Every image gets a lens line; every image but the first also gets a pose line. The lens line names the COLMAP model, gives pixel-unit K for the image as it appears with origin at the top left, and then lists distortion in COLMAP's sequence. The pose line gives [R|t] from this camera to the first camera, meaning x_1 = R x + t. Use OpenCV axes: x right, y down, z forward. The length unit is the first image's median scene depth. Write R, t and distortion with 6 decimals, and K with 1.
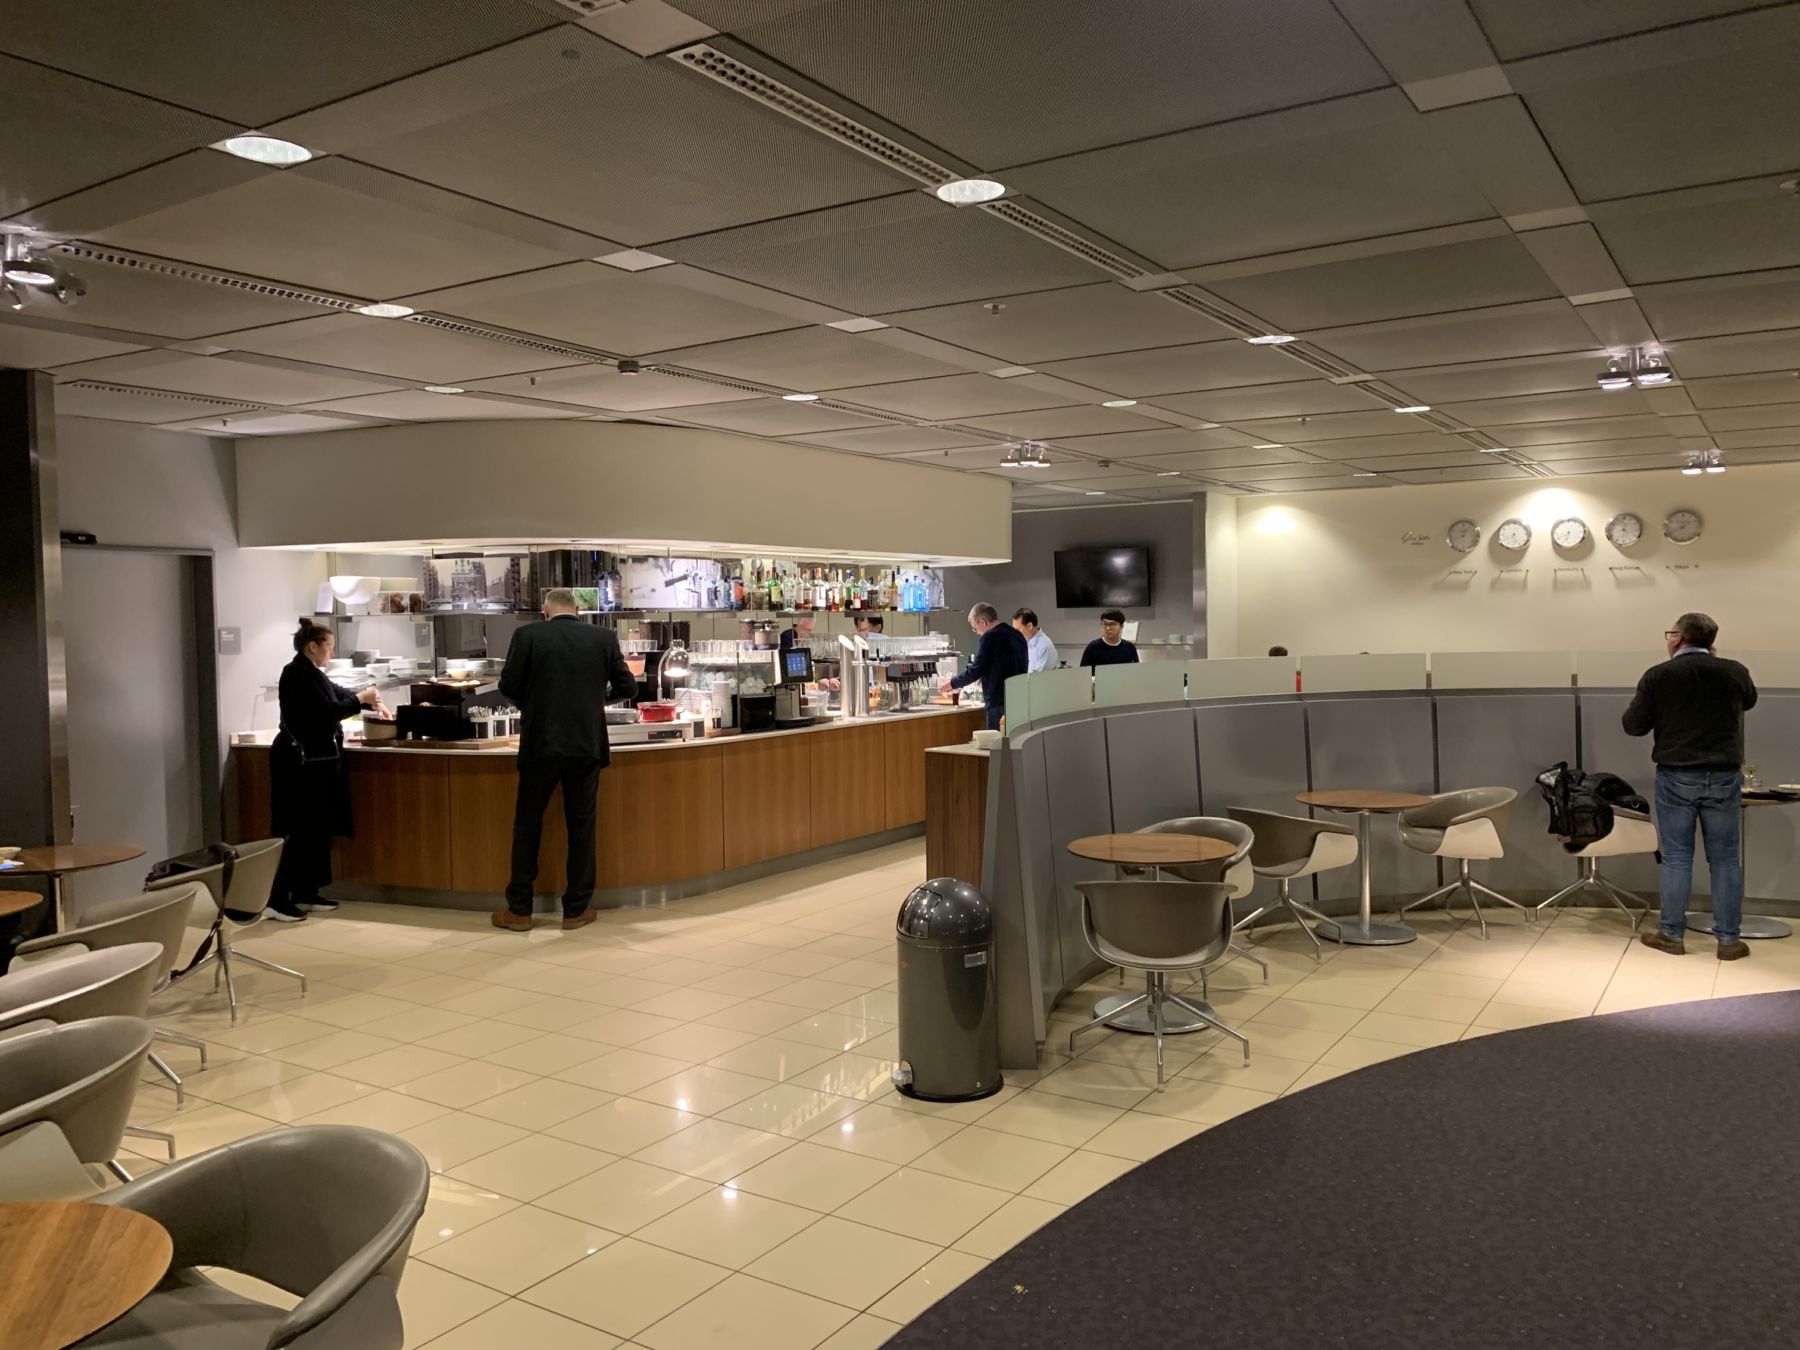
lens RADIAL K [[1380.6, 0, 901.0], [0, 1380.6, 672.8], [0, 0, 1]] dist [-0.011230, -0.002006]
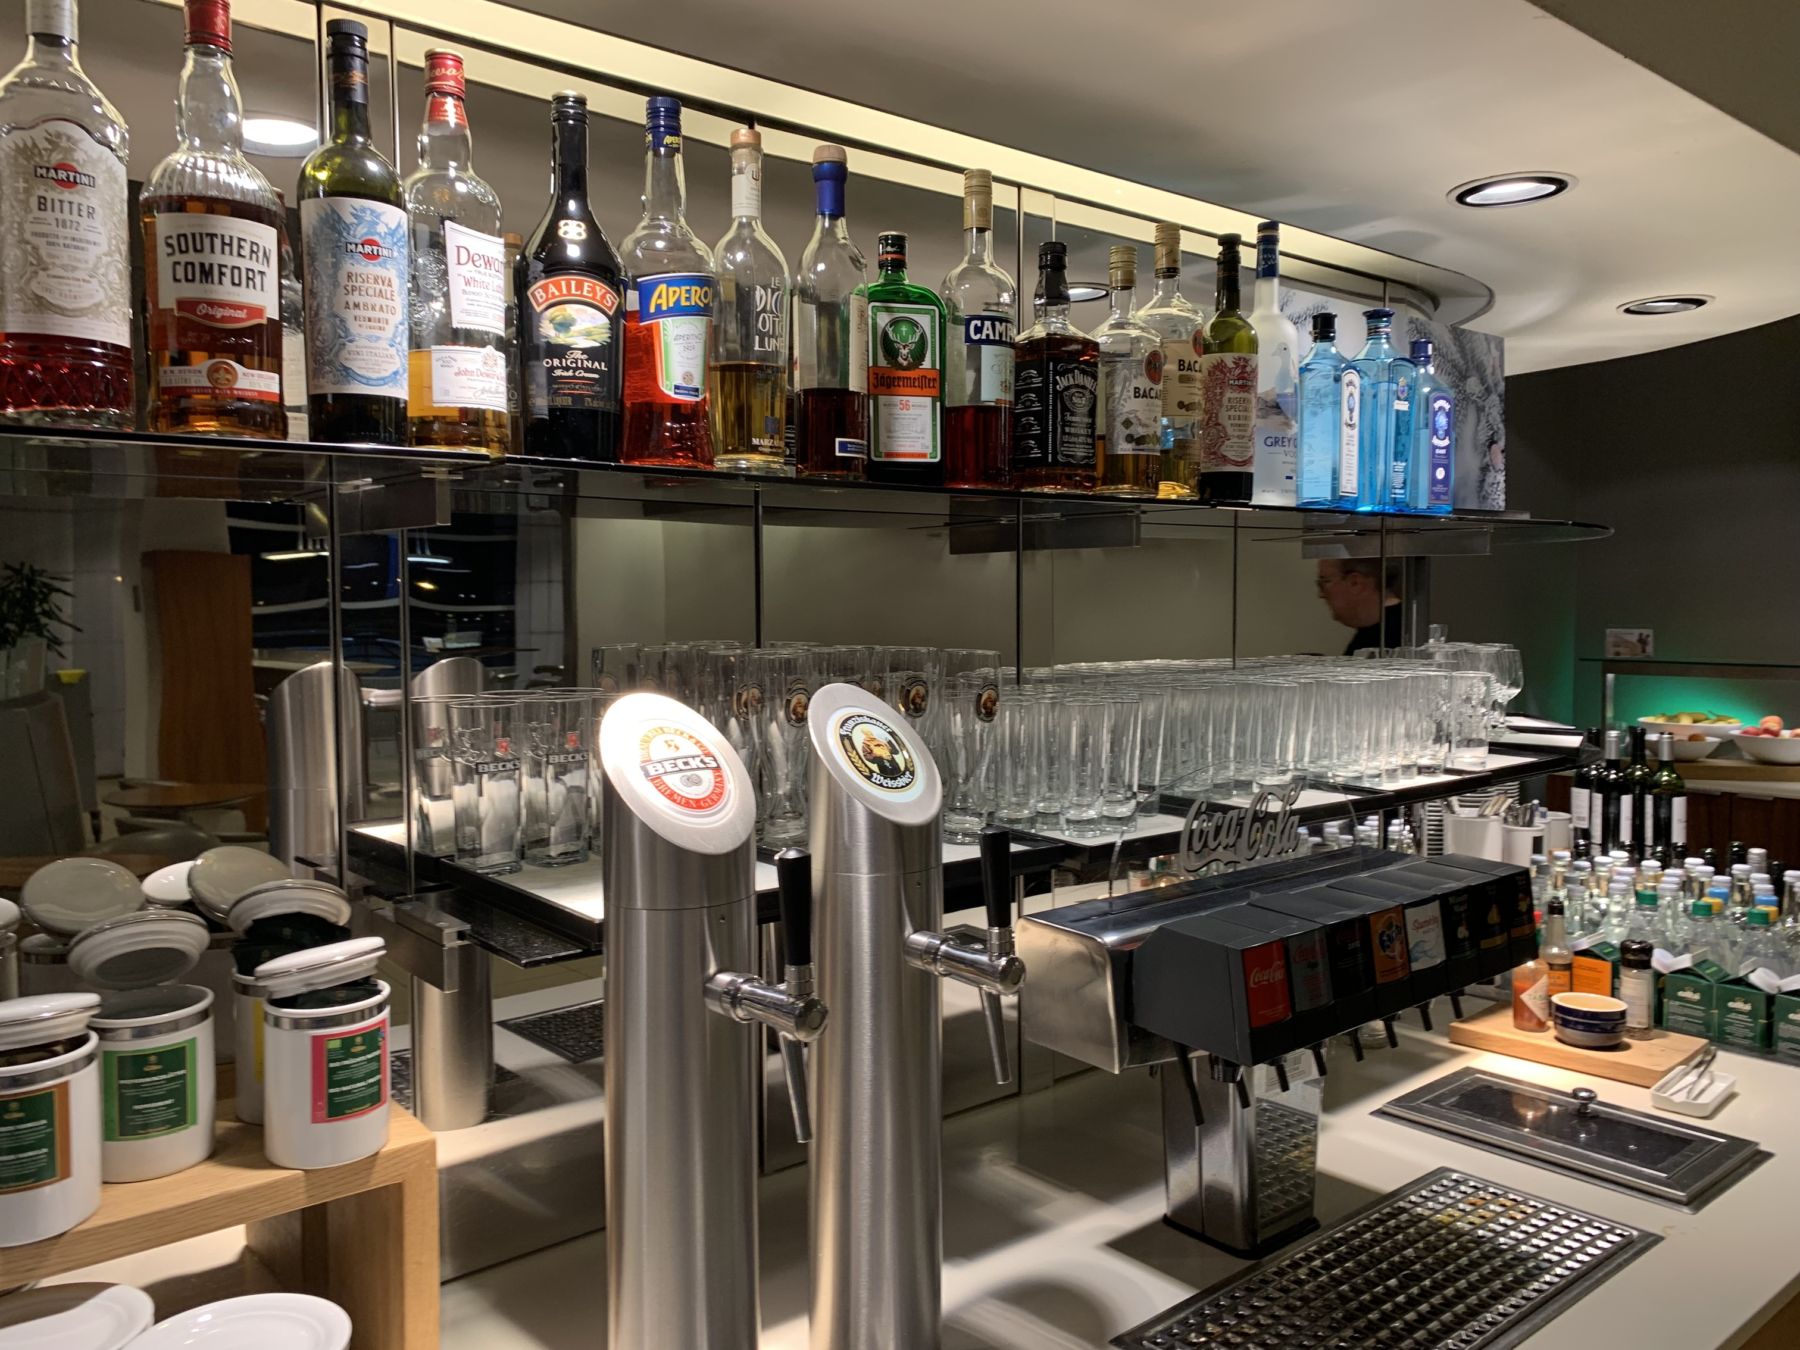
lens RADIAL K [[1380.6, 0, 899.4], [0, 1380.6, 672.2], [0, 0, 1]] dist [-0.011230, -0.002006]
pose [[0.958122, 0.030493, -0.284732, 0.004026], [-0.023657, 0.999344, 0.027420, -0.029962], [0.285381, -0.019536, 0.958215, 0.845137]]
